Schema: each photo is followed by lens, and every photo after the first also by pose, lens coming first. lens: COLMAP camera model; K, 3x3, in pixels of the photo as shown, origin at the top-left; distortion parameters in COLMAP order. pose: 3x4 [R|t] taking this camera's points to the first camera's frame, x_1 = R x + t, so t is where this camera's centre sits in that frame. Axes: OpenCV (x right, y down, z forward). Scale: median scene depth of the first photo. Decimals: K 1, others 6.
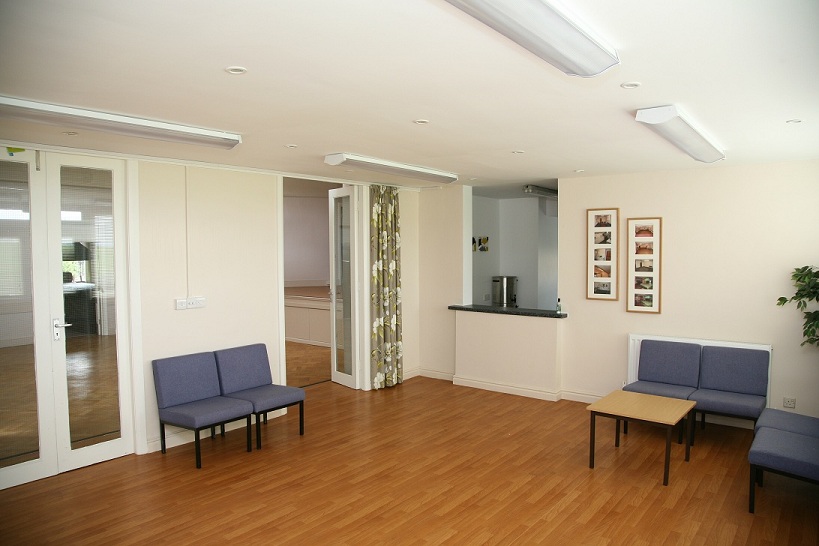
lens RADIAL K [[579.4, 0, 407.4], [0, 579.4, 273.8], [0, 0, 1]] dist [-0.007440, 0.002745]
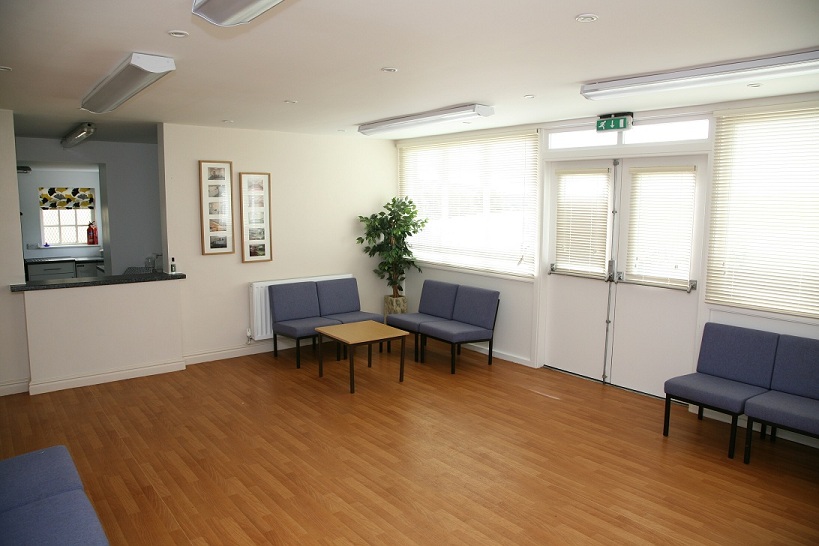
lens RADIAL K [[579.4, 0, 407.1], [0, 579.4, 273.2], [0, 0, 1]] dist [-0.007440, 0.002745]
pose [[0.249249, -0.118292, 0.961188, -0.554571], [0.042943, 0.992886, 0.111057, -0.019326], [-0.967487, 0.013595, 0.252555, 0.448527]]
